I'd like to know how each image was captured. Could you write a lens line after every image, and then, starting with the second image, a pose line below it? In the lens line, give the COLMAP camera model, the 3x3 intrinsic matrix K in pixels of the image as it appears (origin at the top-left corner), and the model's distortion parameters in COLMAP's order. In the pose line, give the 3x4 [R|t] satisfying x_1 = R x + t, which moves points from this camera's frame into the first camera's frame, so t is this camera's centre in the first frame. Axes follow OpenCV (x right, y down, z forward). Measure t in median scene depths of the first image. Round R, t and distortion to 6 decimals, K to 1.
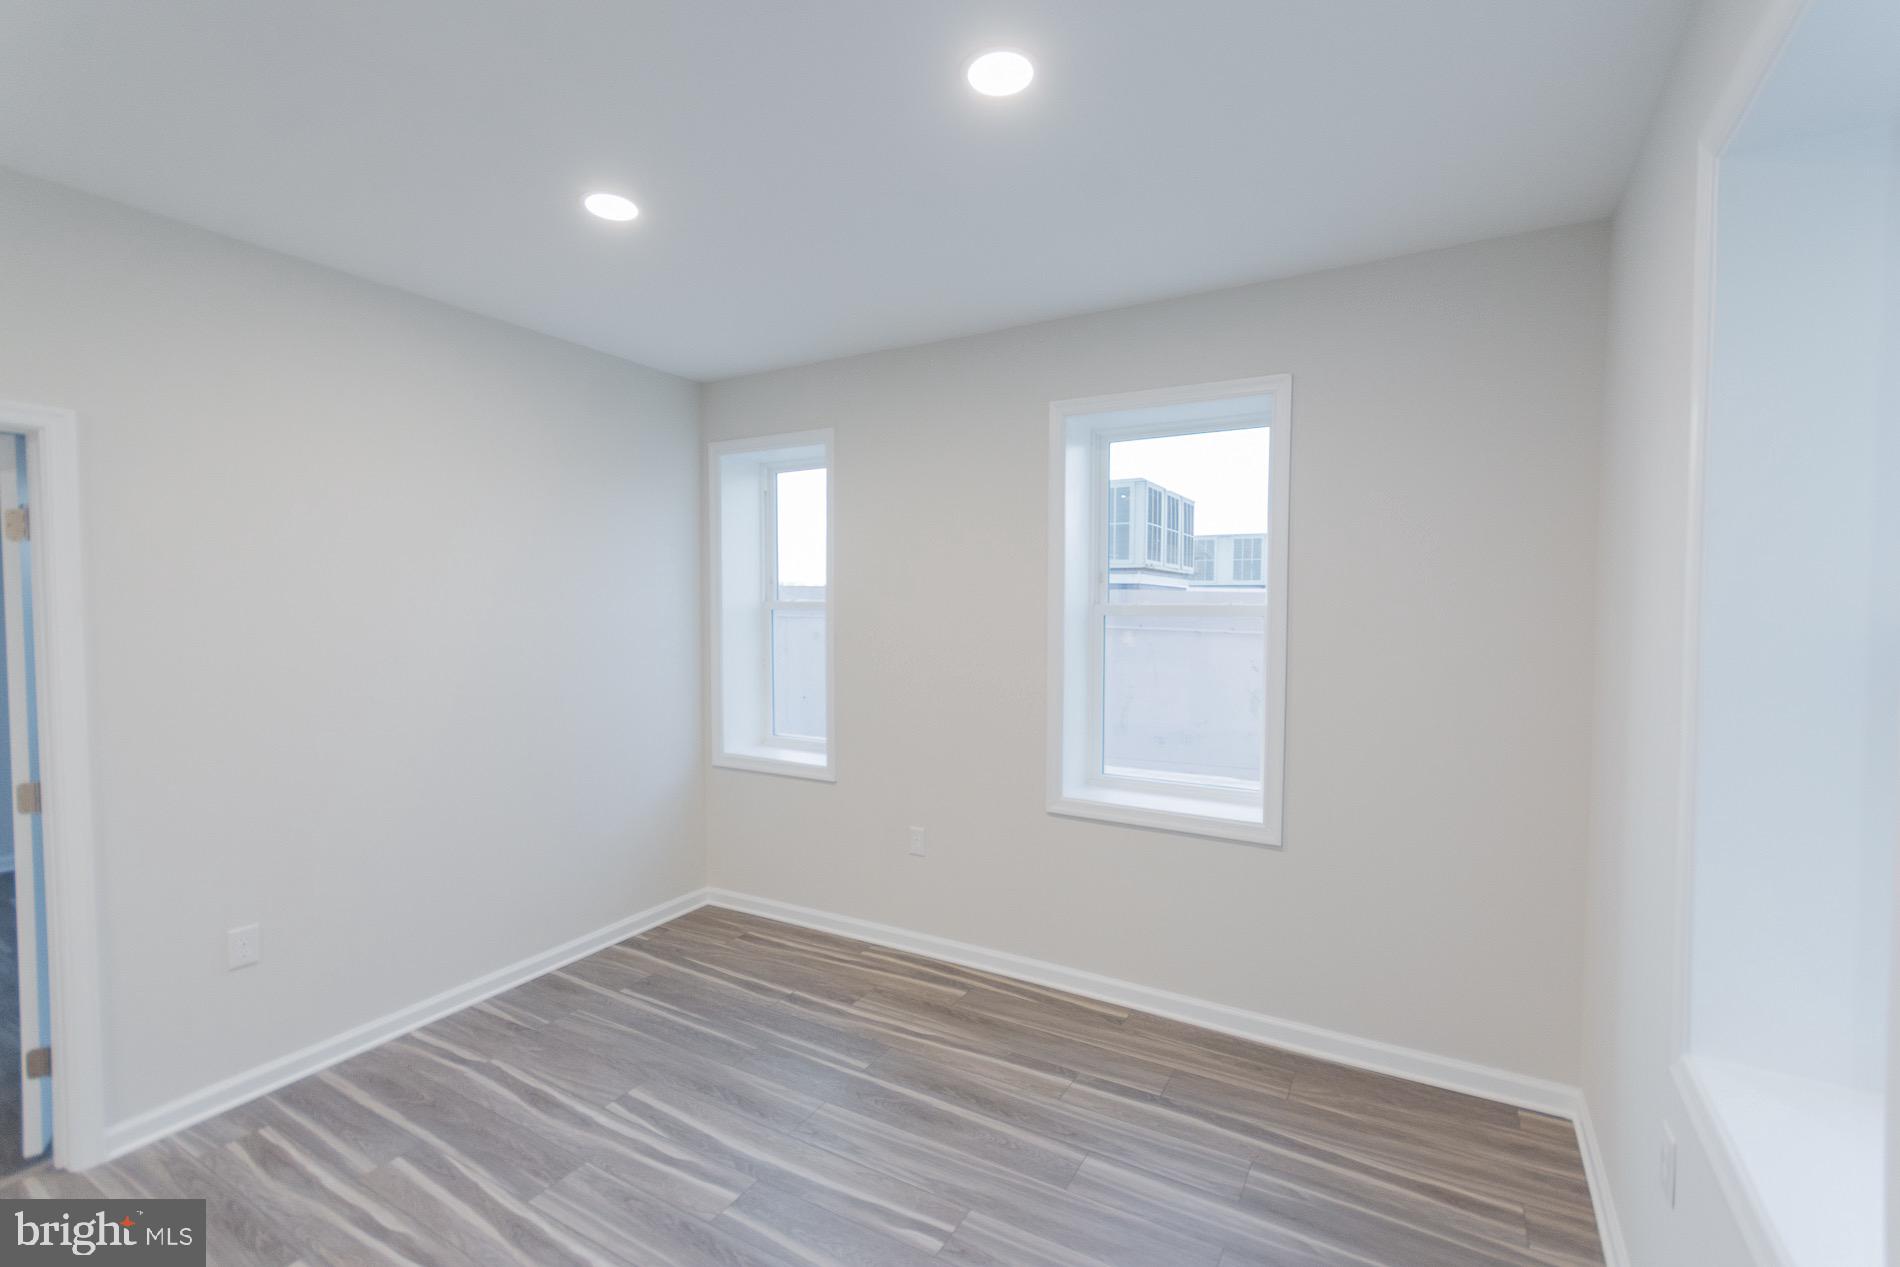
lens RADIAL K [[841.0, 0, 947.8], [0, 841.0, 639.7], [0, 0, 1]] dist [0.000548, -0.000660]
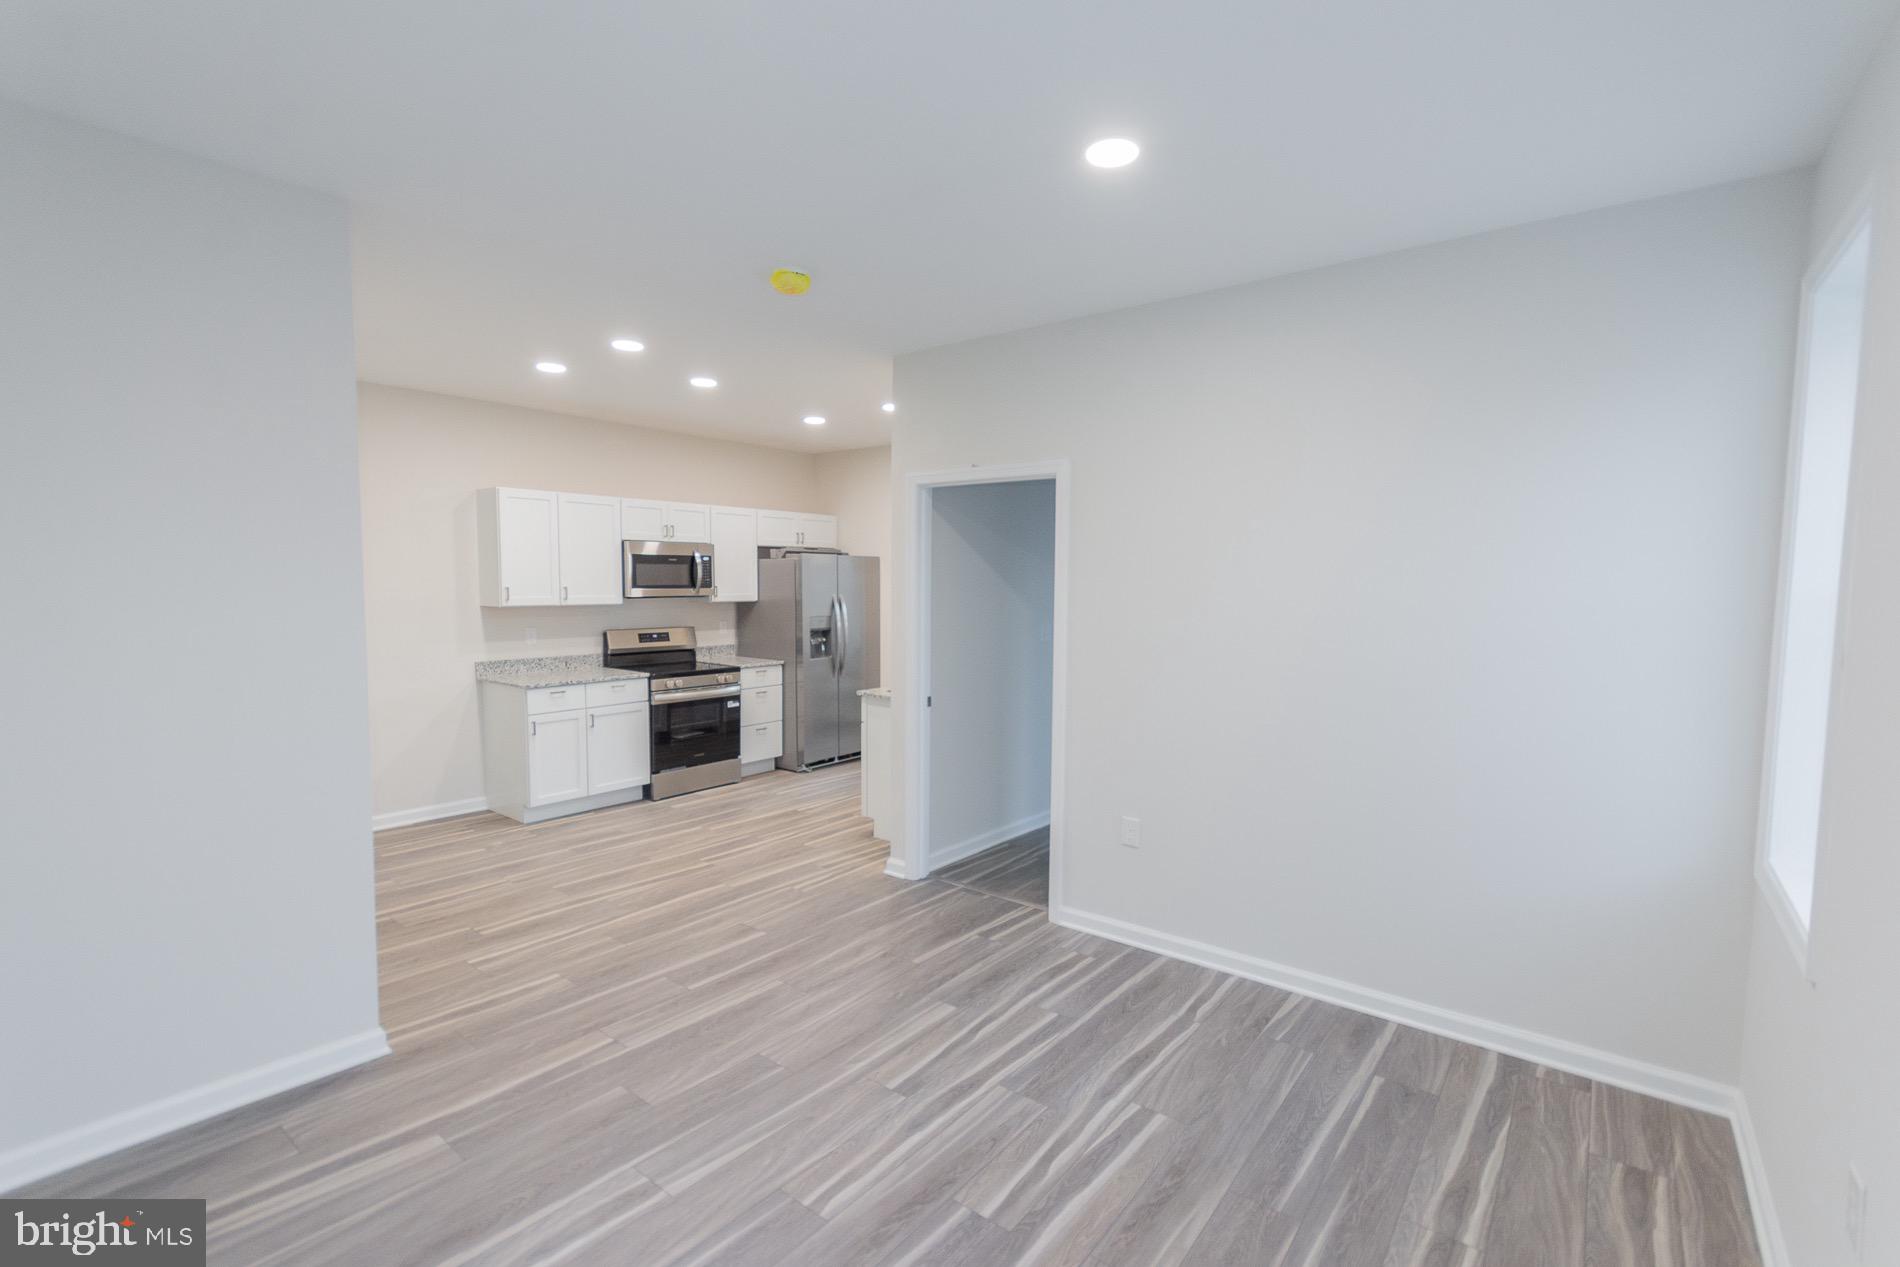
lens RADIAL K [[841.0, 0, 947.8], [0, 841.0, 639.7], [0, 0, 1]] dist [0.000548, -0.000660]
pose [[-0.153171, 0.068817, -0.985801, 0.485882], [-0.048303, 0.995858, 0.077025, -0.032534], [0.987019, 0.059415, -0.149212, 0.818531]]
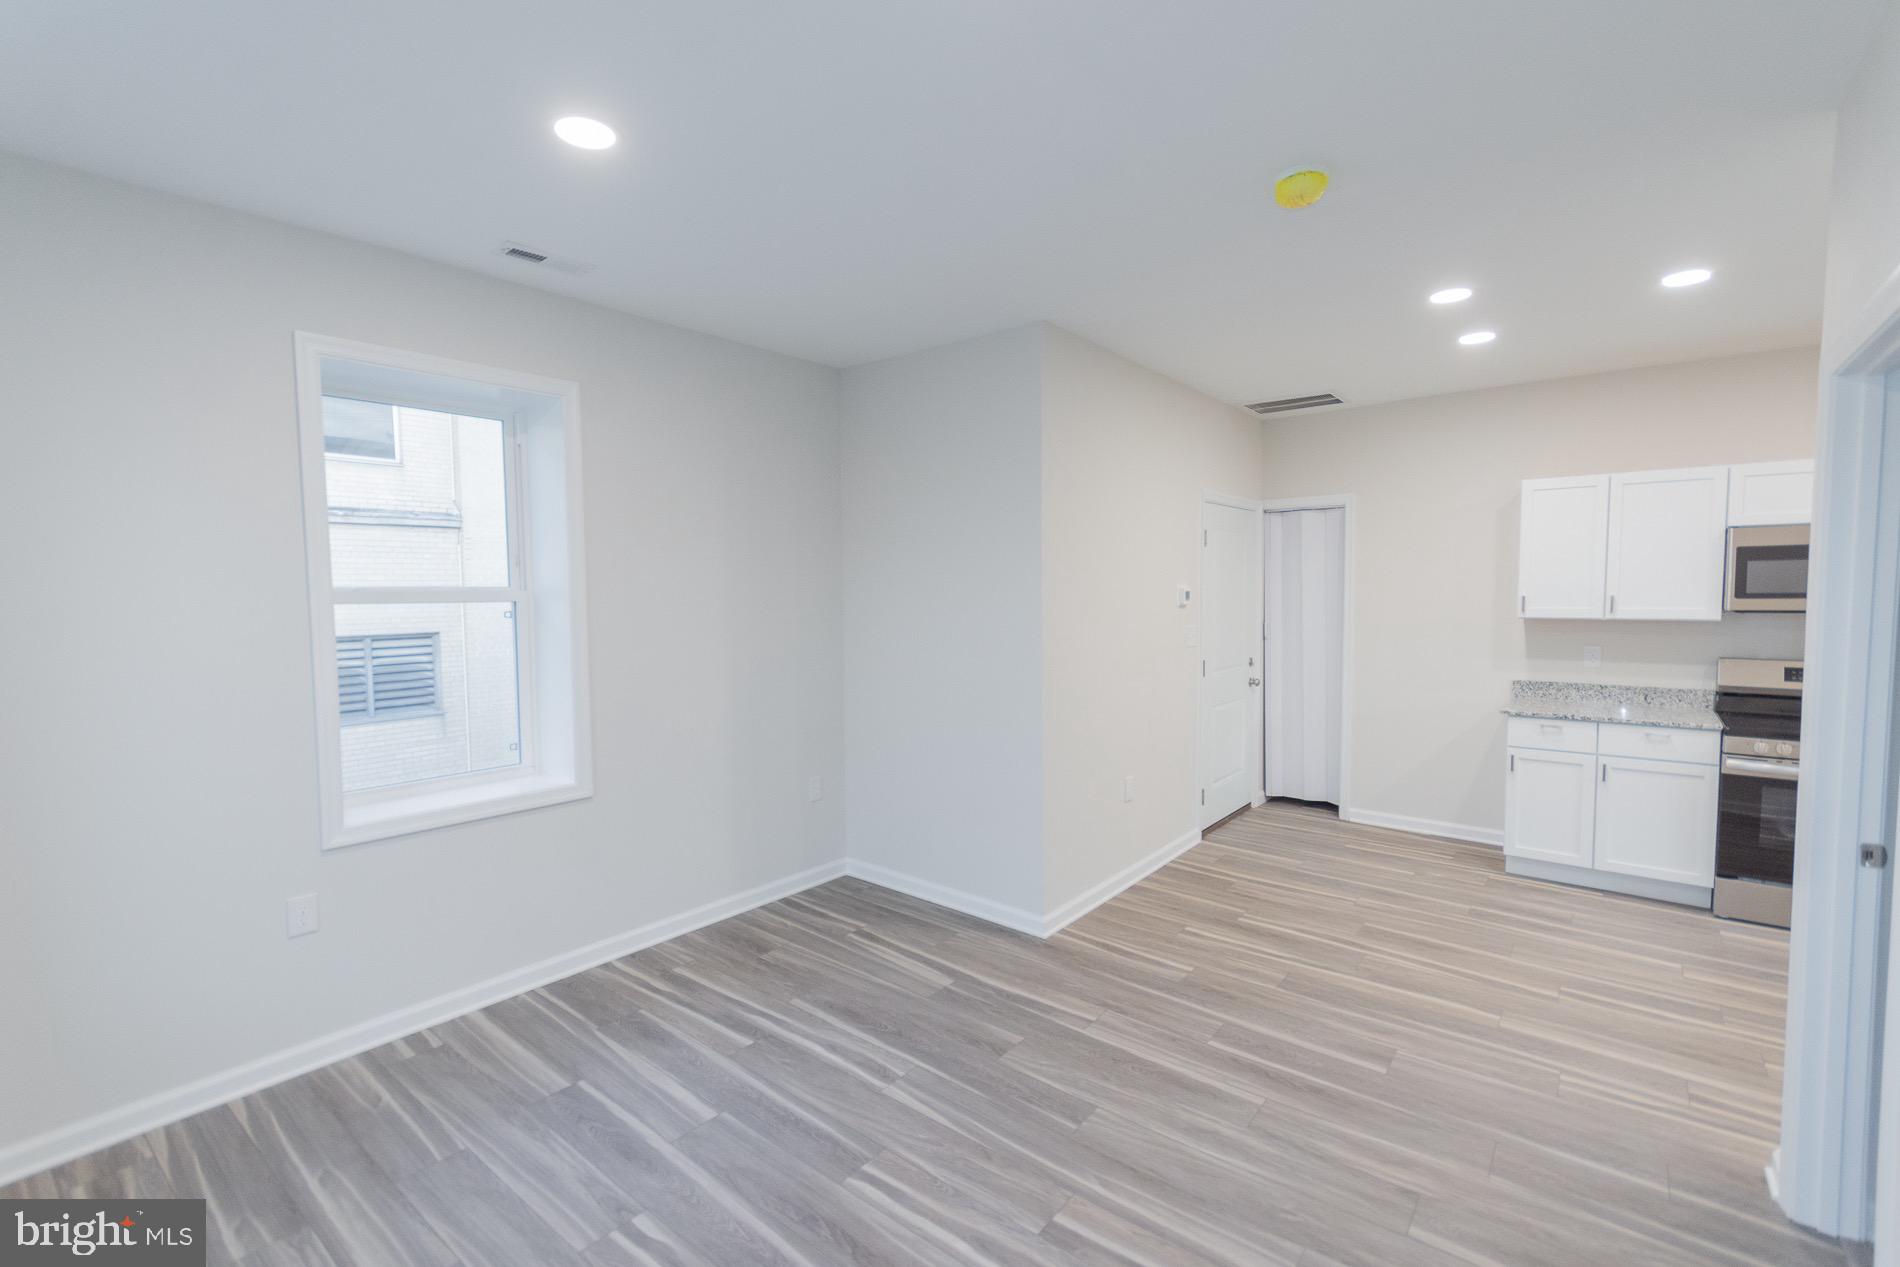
lens RADIAL K [[841.0, 0, 947.8], [0, 841.0, 639.7], [0, 0, 1]] dist [0.000548, -0.000660]
pose [[-0.986861, -0.001759, 0.161562, -0.386035], [0.014774, 0.994770, 0.101071, -0.053033], [-0.160895, 0.102130, -0.981673, 1.328367]]
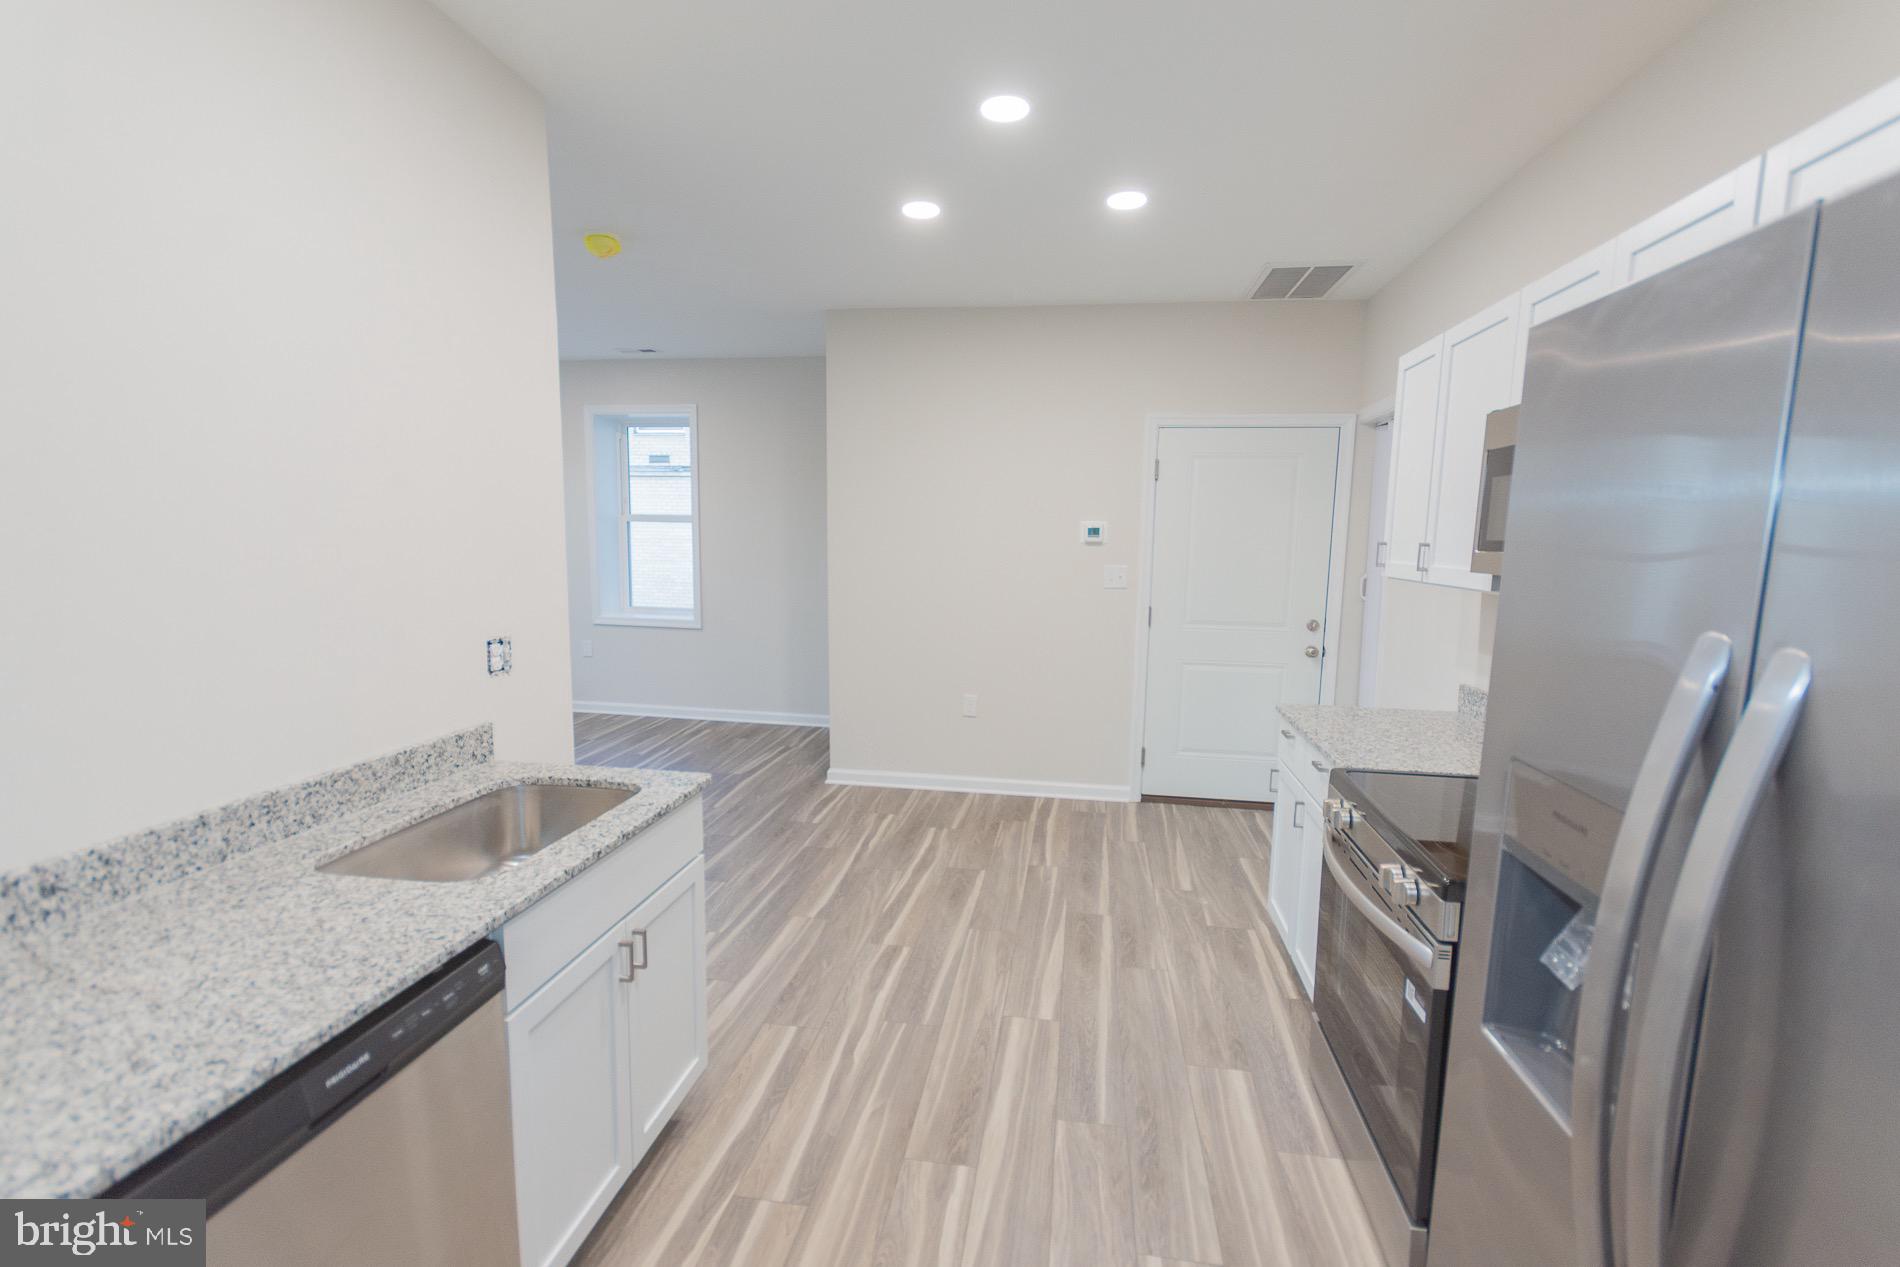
lens RADIAL K [[841.0, 0, 947.8], [0, 841.0, 639.7], [0, 0, 1]] dist [0.000548, -0.000660]
pose [[-0.351790, -0.126291, 0.927521, -1.979822], [0.017536, 0.989794, 0.141421, 0.005646], [-0.935915, 0.066015, -0.345985, 0.423500]]
